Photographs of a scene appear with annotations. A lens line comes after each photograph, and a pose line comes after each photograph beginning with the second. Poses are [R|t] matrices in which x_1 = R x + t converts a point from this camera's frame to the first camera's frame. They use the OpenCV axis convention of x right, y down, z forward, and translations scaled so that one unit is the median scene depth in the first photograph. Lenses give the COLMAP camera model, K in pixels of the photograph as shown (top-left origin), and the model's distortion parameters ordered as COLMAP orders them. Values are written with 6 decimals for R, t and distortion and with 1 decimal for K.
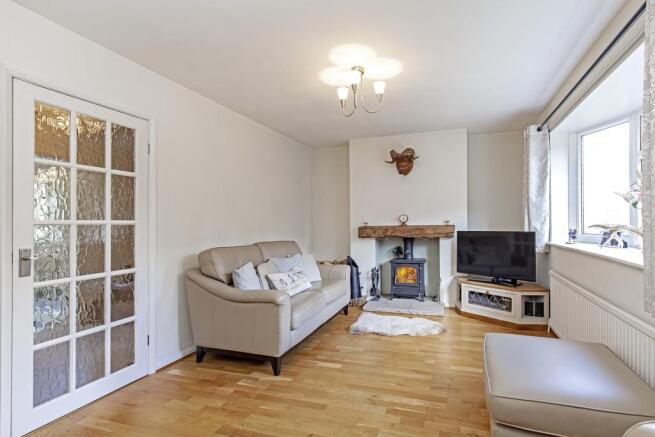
lens RADIAL K [[297.6, 0, 327.3], [0, 297.6, 219.1], [0, 0, 1]] dist [-0.000531, -0.001235]
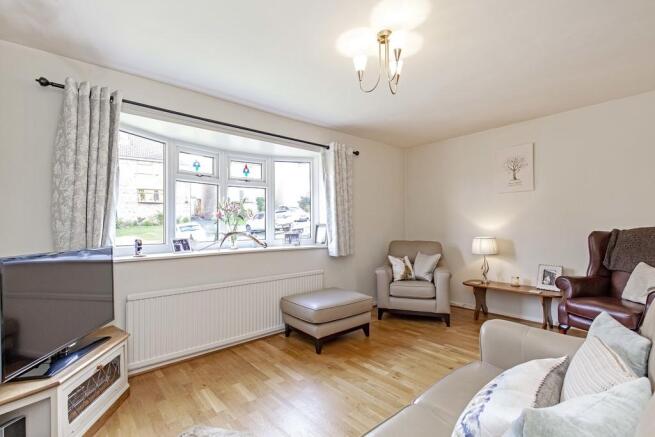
lens RADIAL K [[297.6, 0, 328.2], [0, 297.6, 220.5], [0, 0, 1]] dist [-0.000531, -0.001235]
pose [[-0.904190, 0.015740, 0.426841, -0.128944], [0.003281, 0.999547, -0.029909, -0.011160], [-0.427118, -0.025642, -0.903832, 2.244597]]
